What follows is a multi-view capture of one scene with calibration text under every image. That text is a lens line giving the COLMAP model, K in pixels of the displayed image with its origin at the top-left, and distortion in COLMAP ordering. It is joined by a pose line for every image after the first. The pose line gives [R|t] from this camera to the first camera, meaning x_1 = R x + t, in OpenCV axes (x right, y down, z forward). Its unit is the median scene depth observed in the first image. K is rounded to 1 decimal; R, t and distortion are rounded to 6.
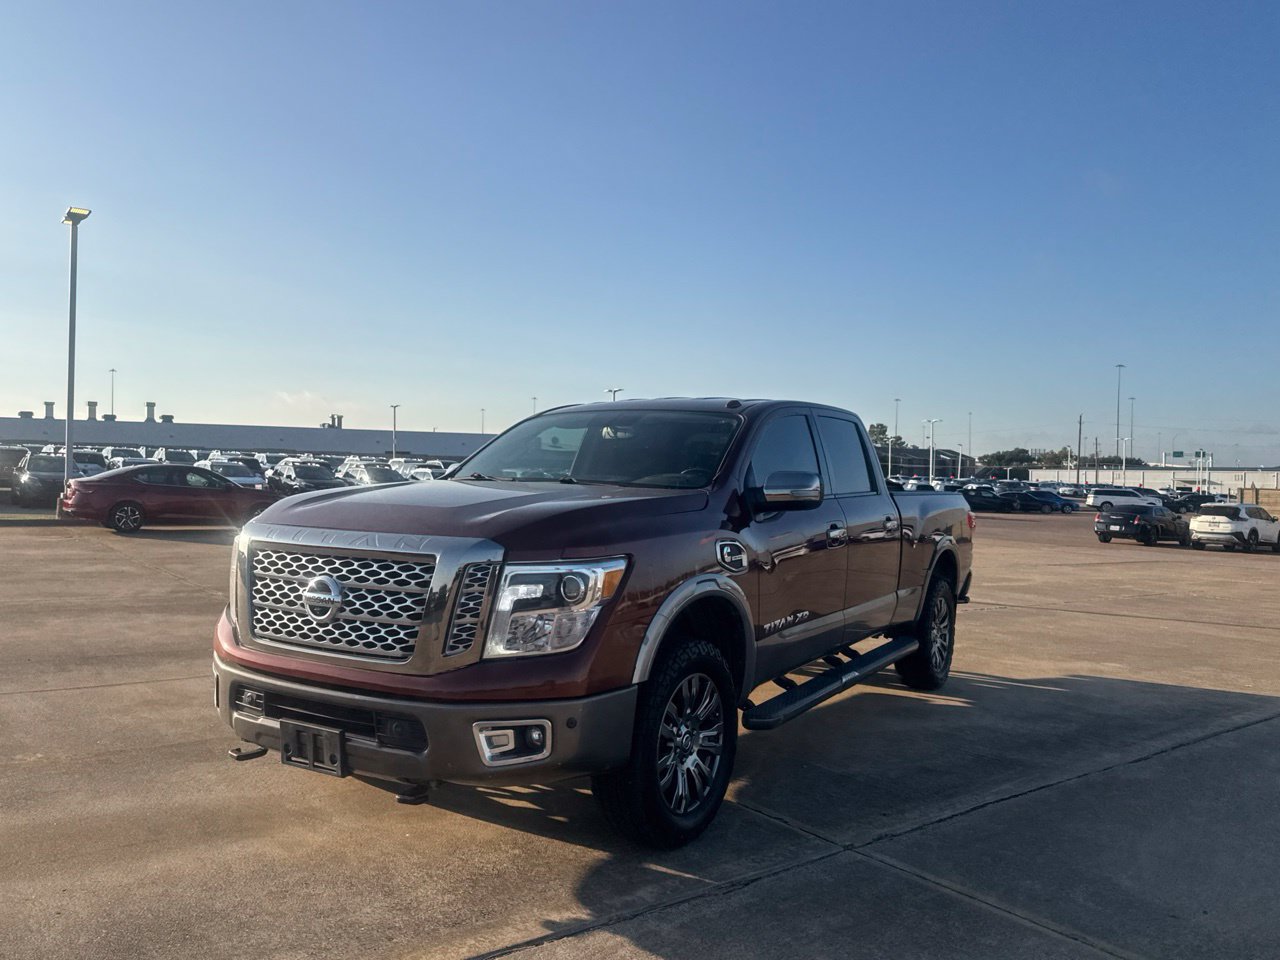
lens RADIAL K [[958.6, 0, 633.1], [0, 958.6, 489.8], [0, 0, 1]] dist [0.054137, -0.082980]
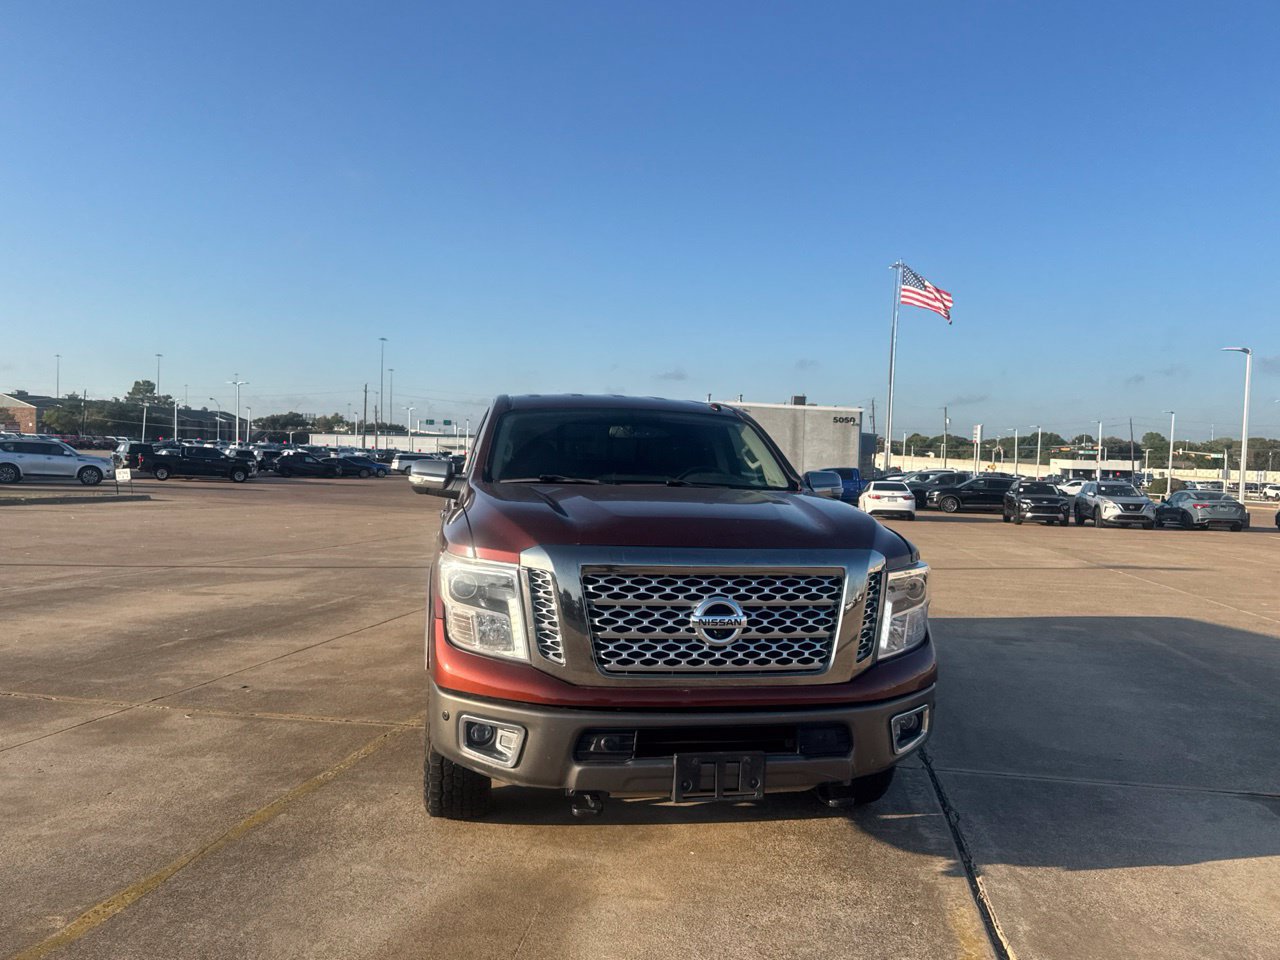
lens RADIAL K [[958.6, 0, 635.1], [0, 958.6, 477.0], [0, 0, 1]] dist [0.054137, -0.082980]
pose [[0.745680, -0.016054, 0.666110, -0.899557], [-0.000469, 0.999697, 0.024620, -0.047779], [-0.666304, -0.018671, 0.745447, 0.305089]]
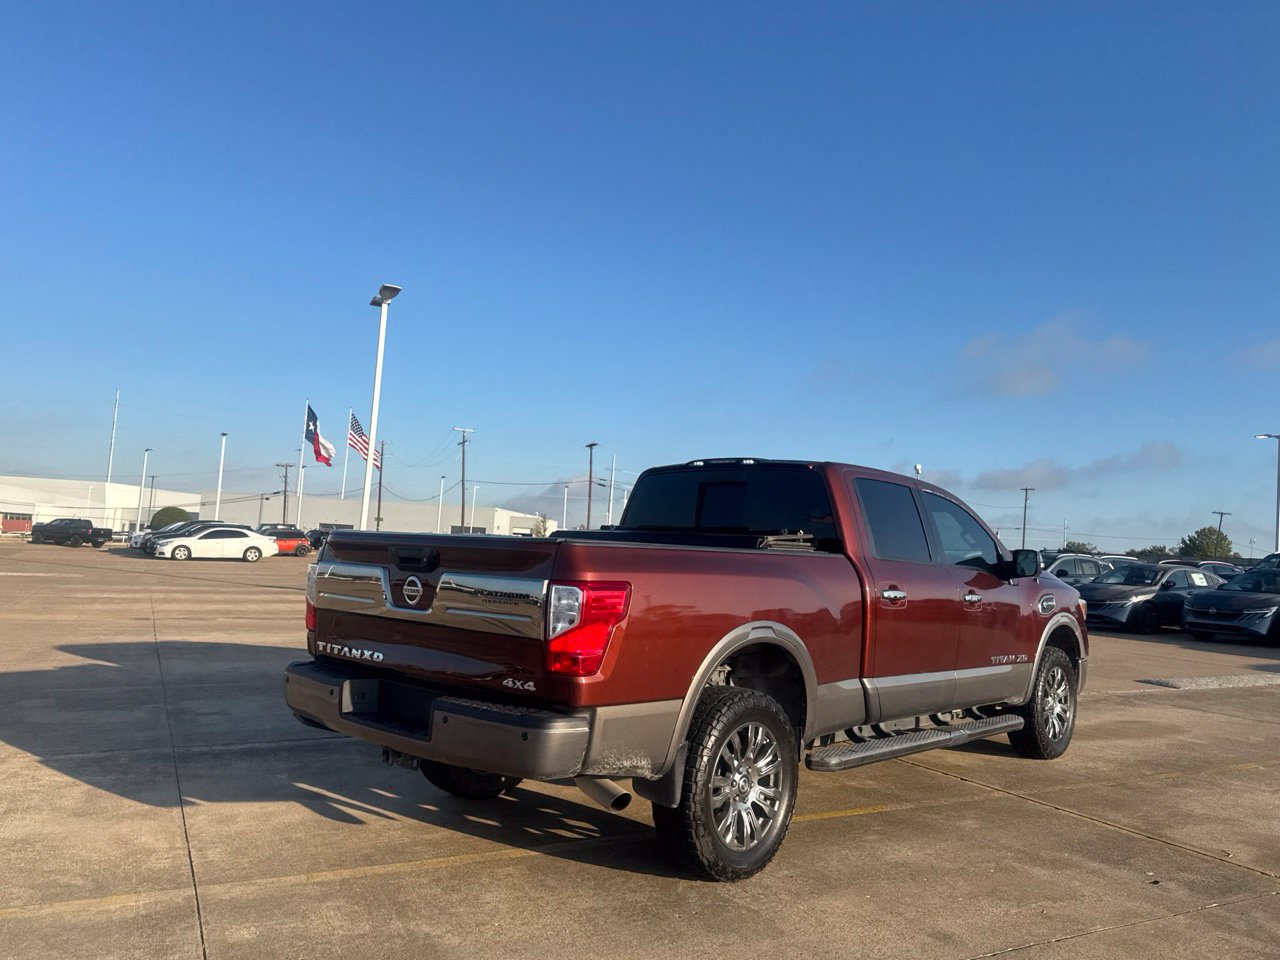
lens RADIAL K [[958.6, 0, 640.2], [0, 958.6, 473.2], [0, 0, 1]] dist [0.054137, -0.082980]
pose [[-0.982038, -0.057537, 0.179699, 0.102237], [-0.070487, 0.995292, -0.066527, -0.012807], [-0.175025, -0.077998, -0.981470, 3.187936]]
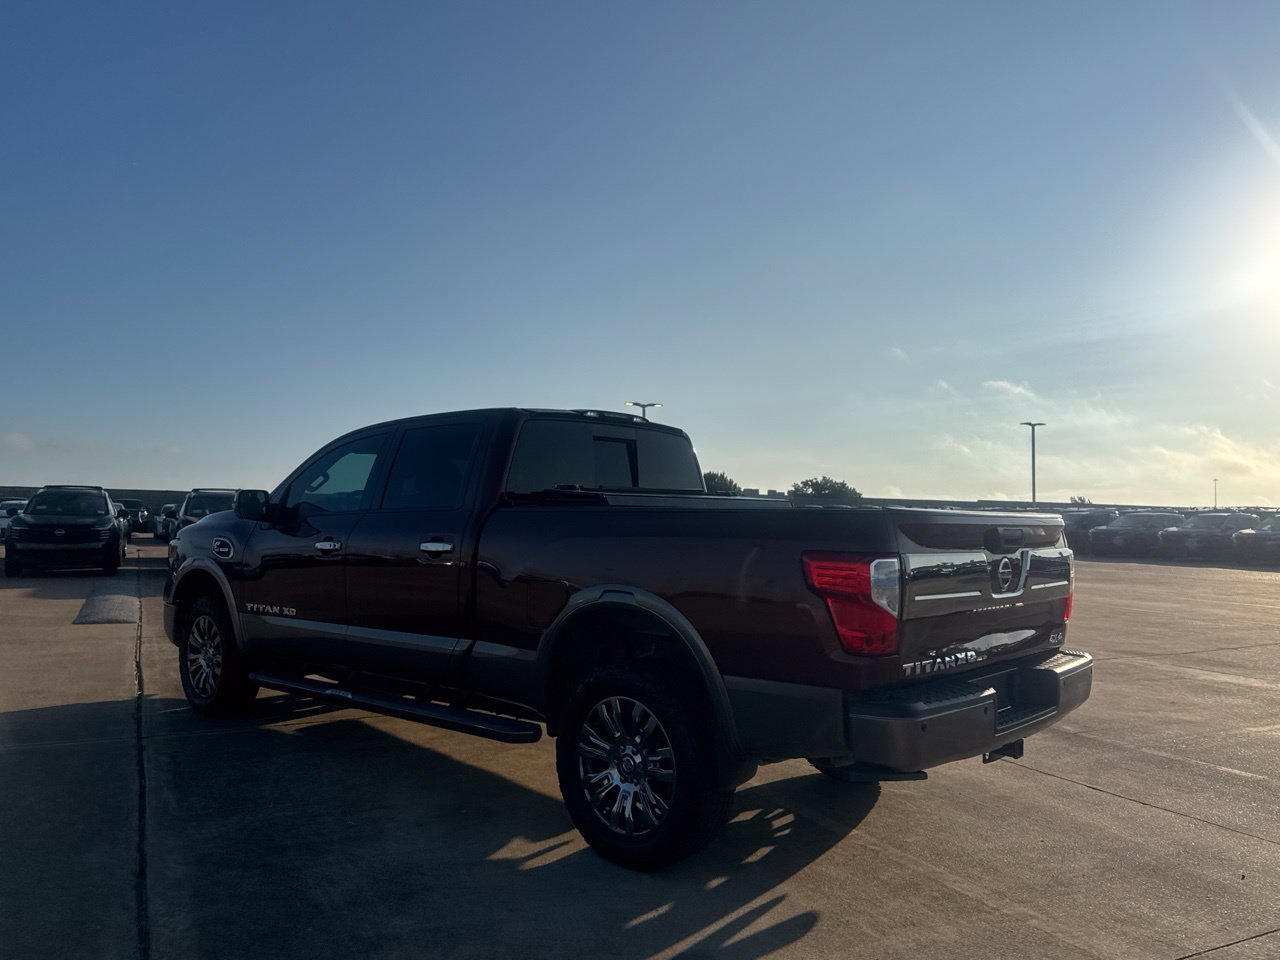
lens RADIAL K [[958.6, 0, 632.2], [0, 958.6, 484.9], [0, 0, 1]] dist [0.054137, -0.082980]
pose [[-0.177703, -0.064264, -0.981984, 1.573109], [-0.028324, 0.997786, -0.060172, 0.042179], [0.983676, 0.017121, -0.179130, 1.990898]]
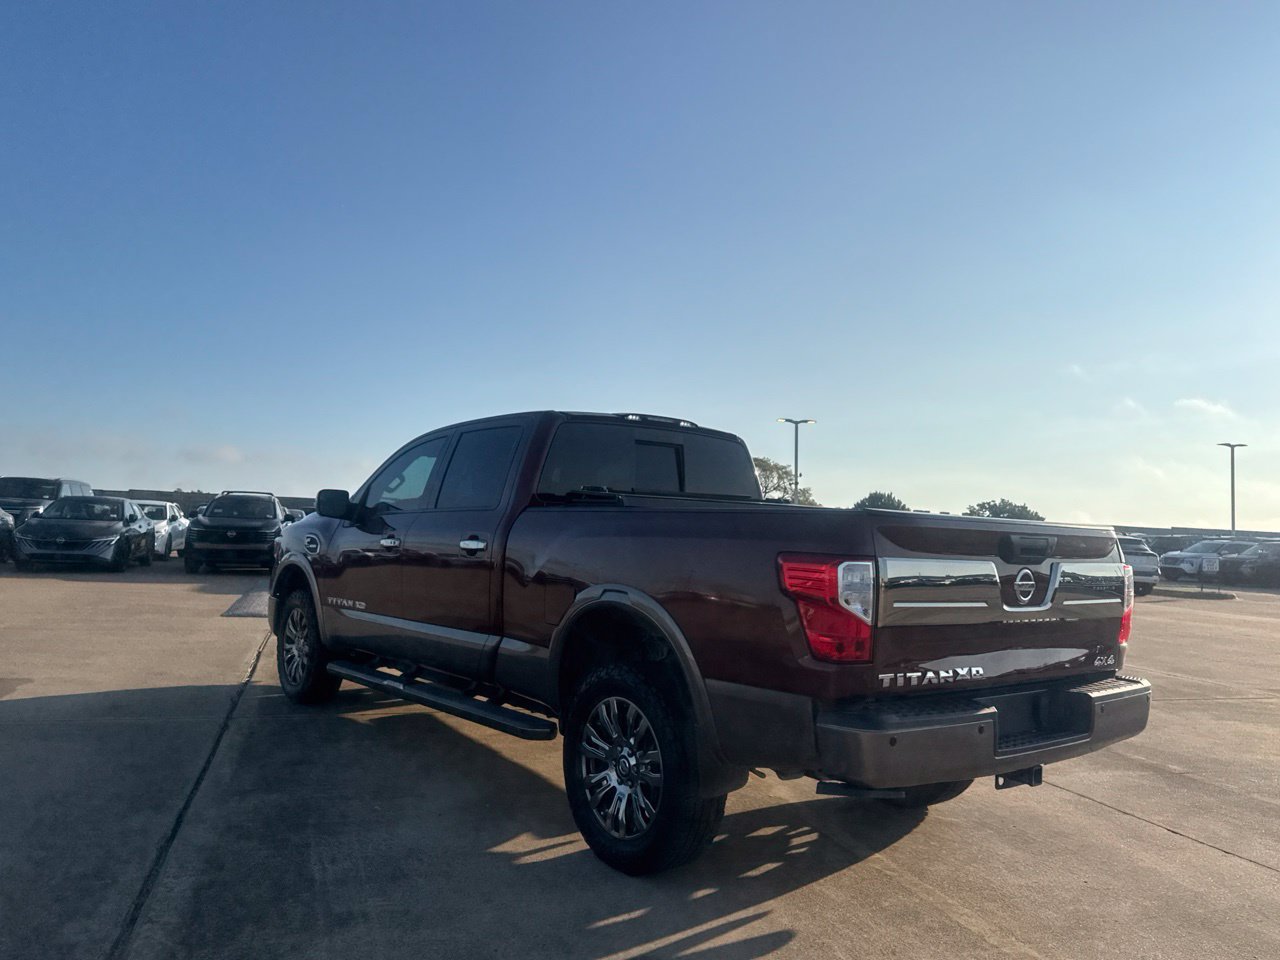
lens RADIAL K [[958.6, 0, 636.5], [0, 958.6, 481.5], [0, 0, 1]] dist [0.054137, -0.082980]
pose [[-0.339190, -0.089914, -0.936411, 1.523108], [-0.056695, 0.995566, -0.075057, 0.053840], [0.939008, 0.027631, -0.342784, 2.155979]]
